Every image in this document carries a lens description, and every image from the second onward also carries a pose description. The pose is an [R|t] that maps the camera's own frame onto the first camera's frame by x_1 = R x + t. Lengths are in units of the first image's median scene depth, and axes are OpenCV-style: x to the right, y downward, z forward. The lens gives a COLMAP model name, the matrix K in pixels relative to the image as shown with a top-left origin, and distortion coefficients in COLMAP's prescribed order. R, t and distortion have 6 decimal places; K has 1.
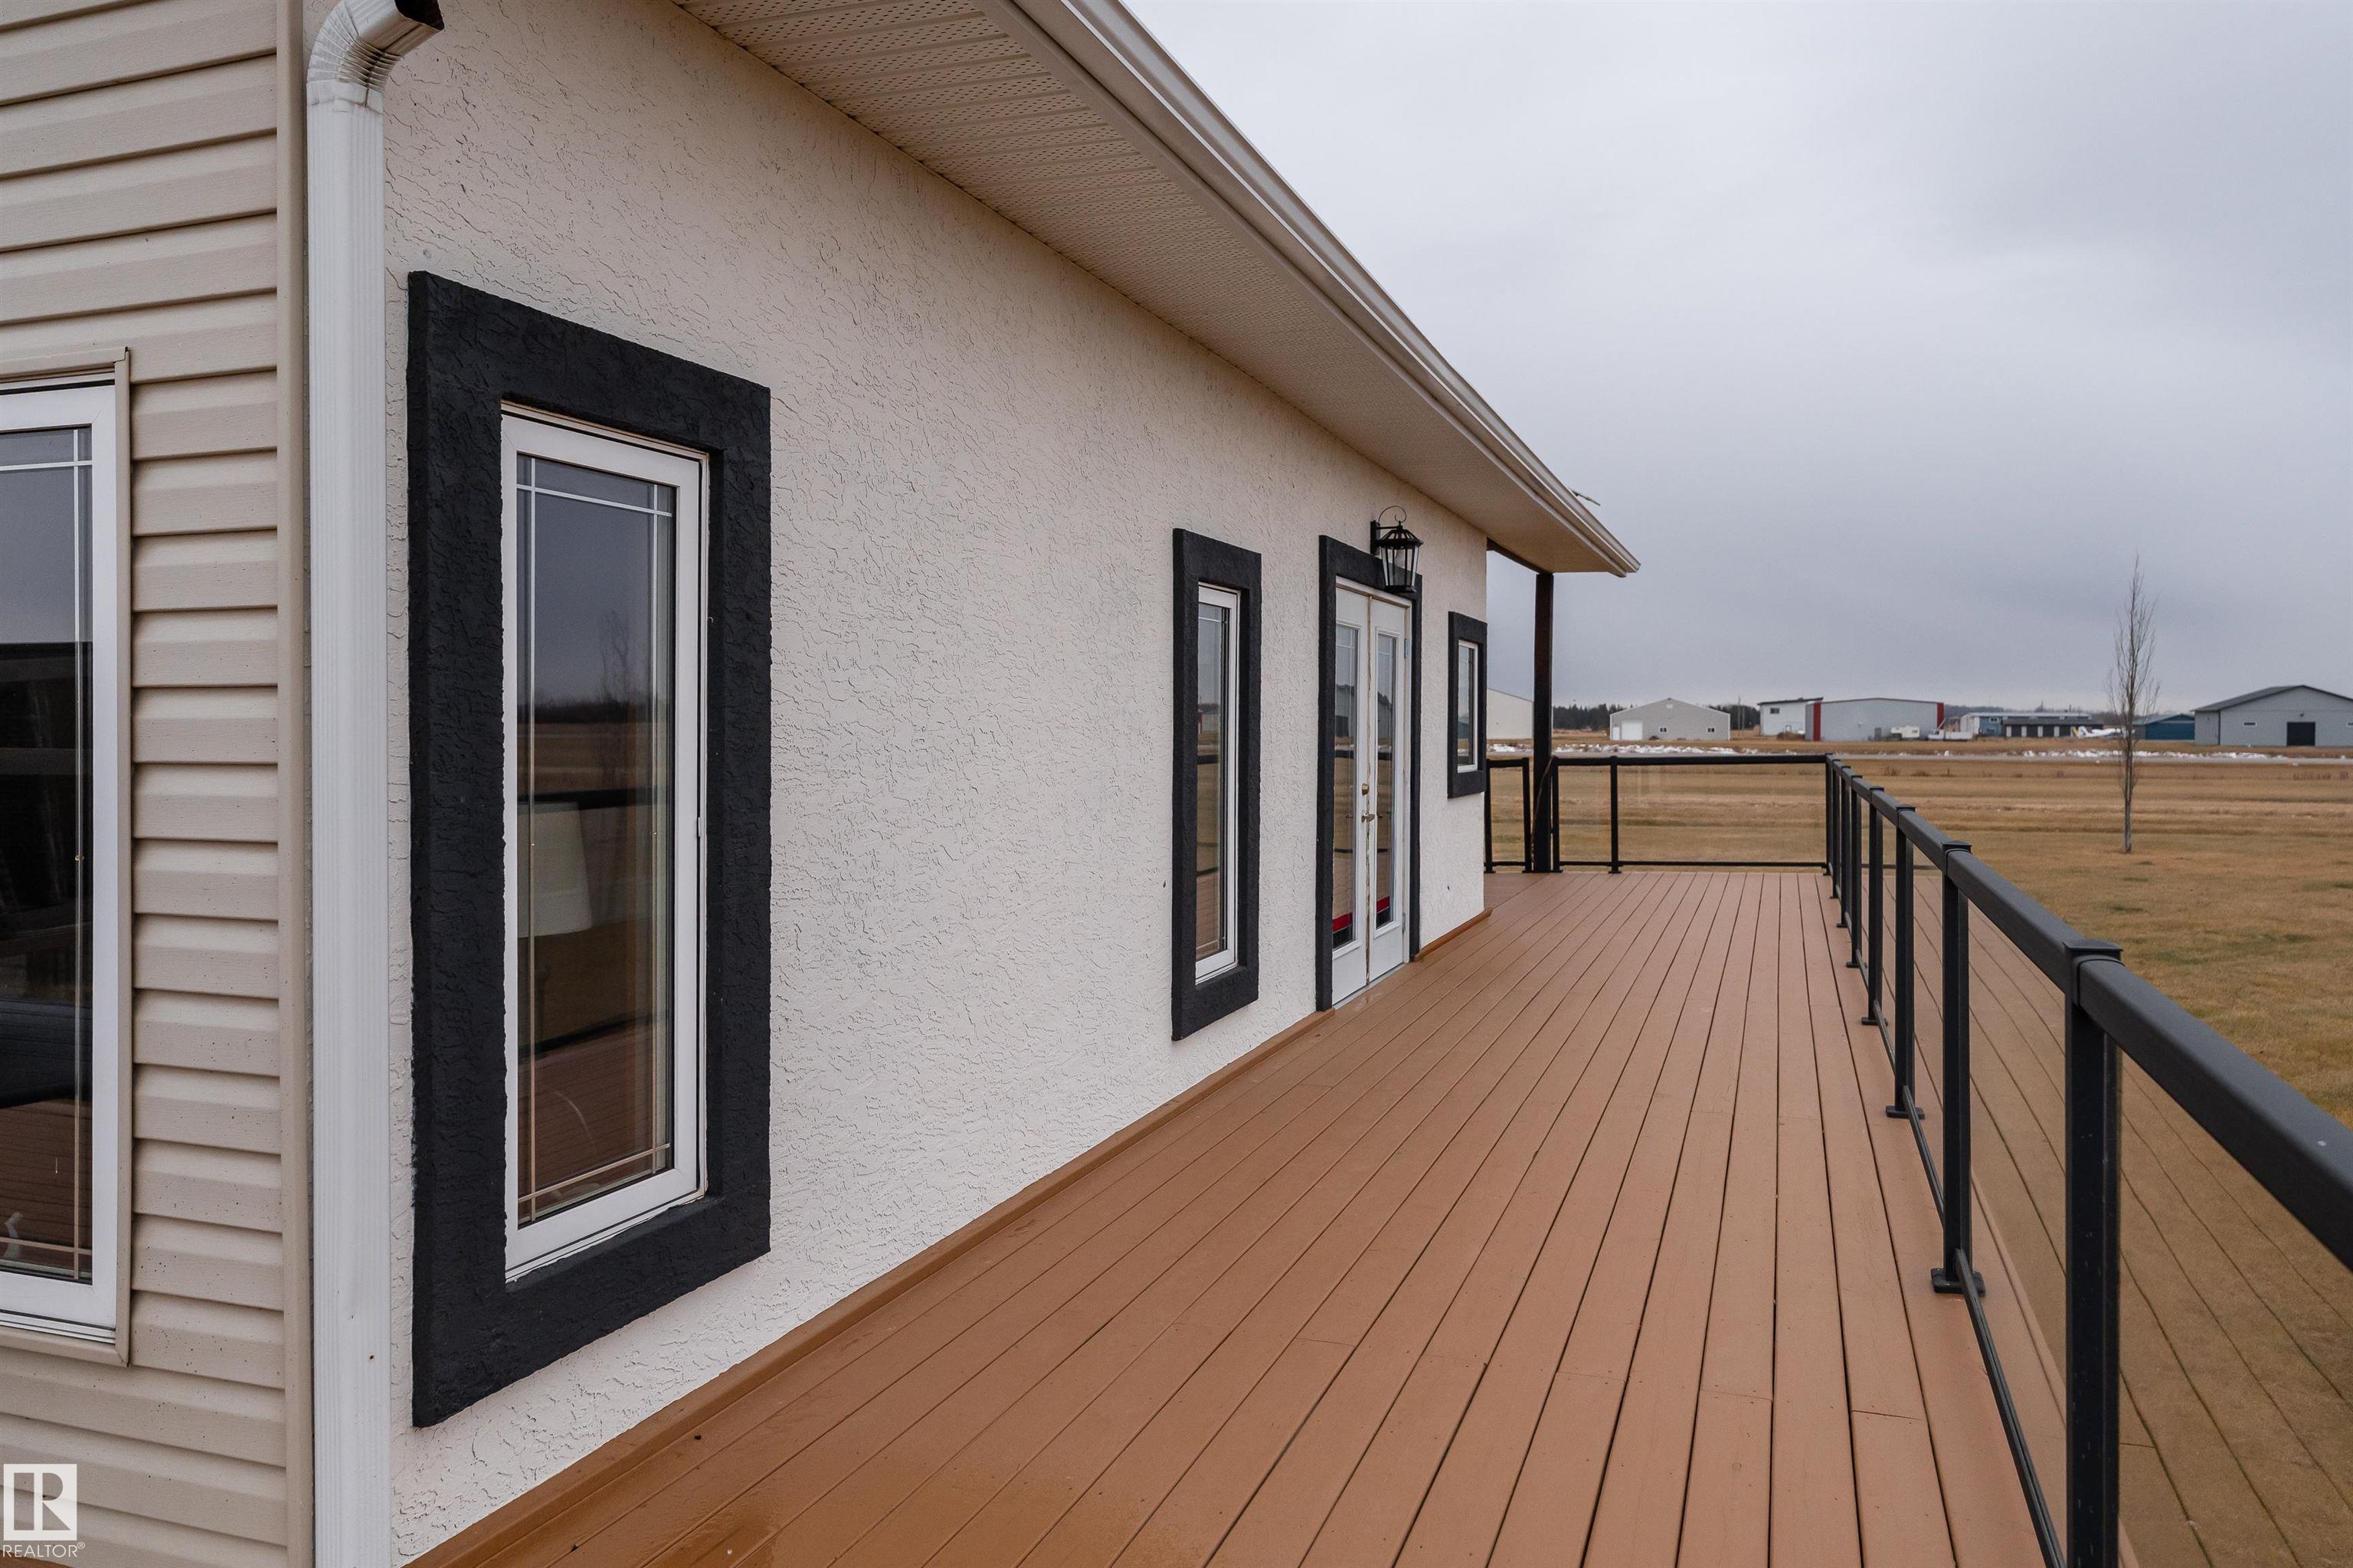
lens RADIAL K [[1735.3, 0, 1170.8], [0, 1735.3, 752.3], [0, 0, 1]] dist [-0.000775, -0.005579]
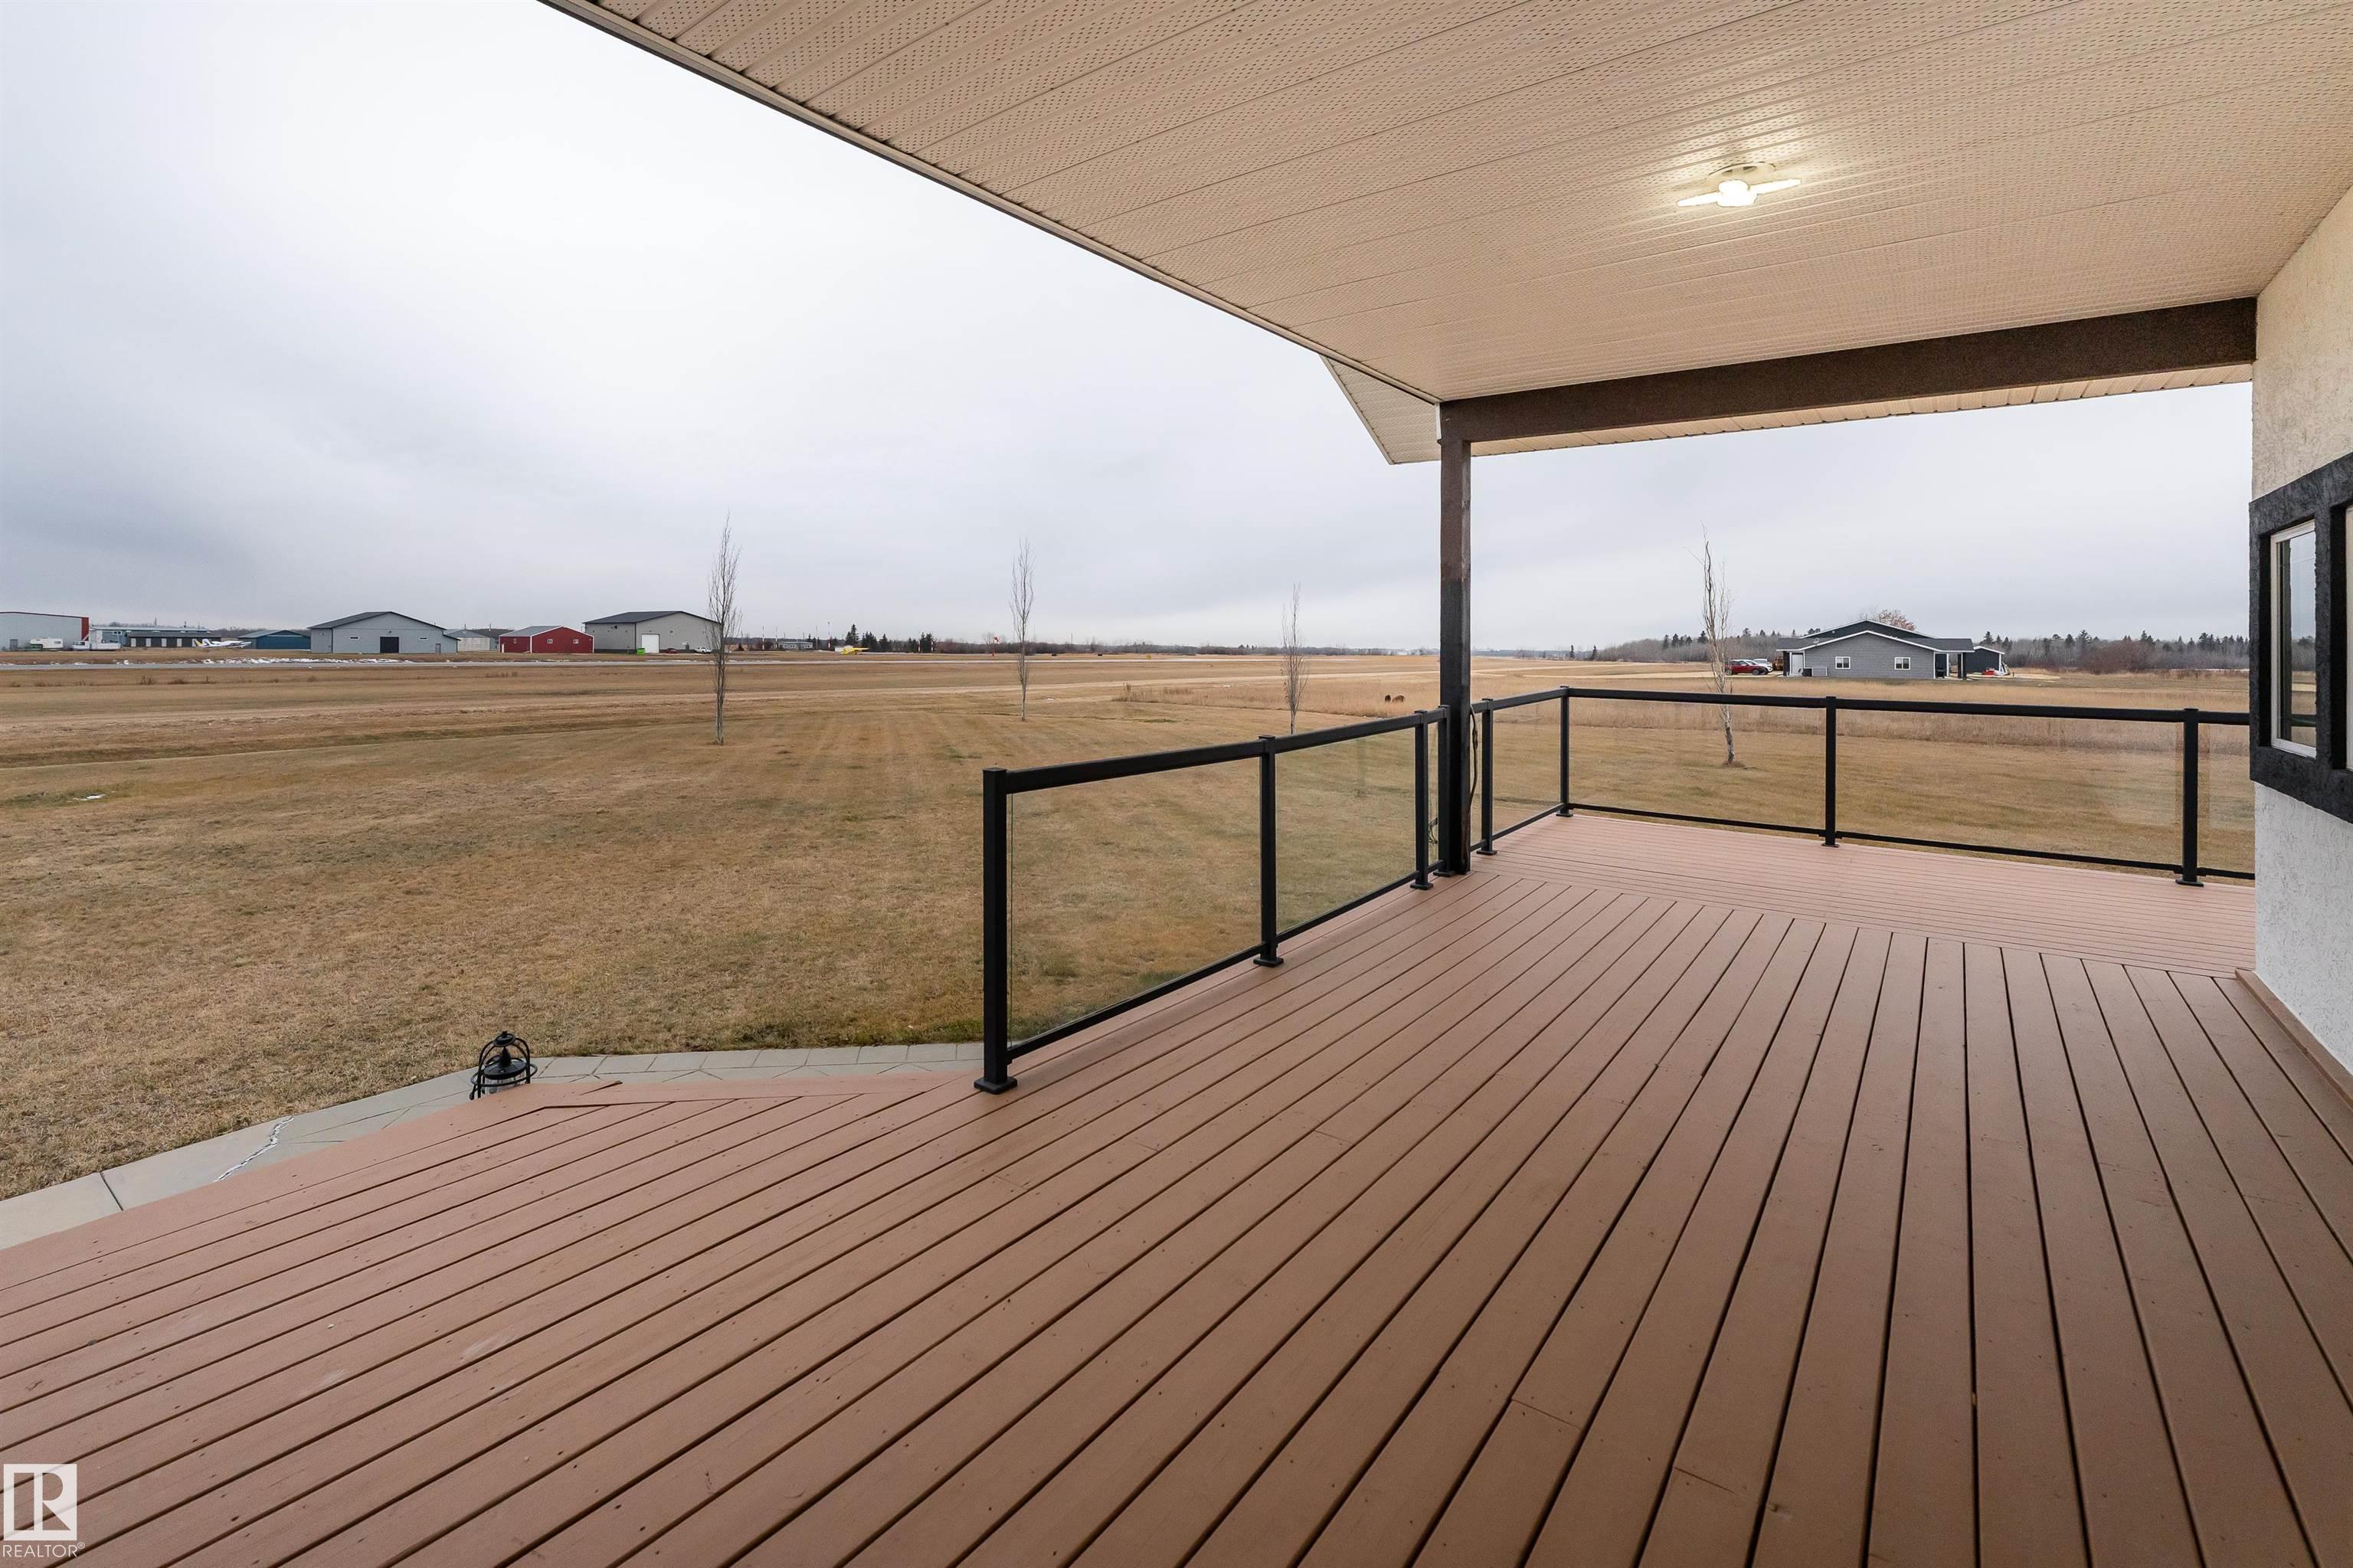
lens RADIAL K [[1050.0, 0, 1176.5], [0, 1050.0, 784.0], [0, 0, 1]] dist [0.000386, 0.000060]
pose [[0.269513, -0.125273, 0.954814, -0.028932], [0.008077, 0.991762, 0.127841, -0.002262], [-0.962963, -0.026743, 0.268305, 0.121614]]
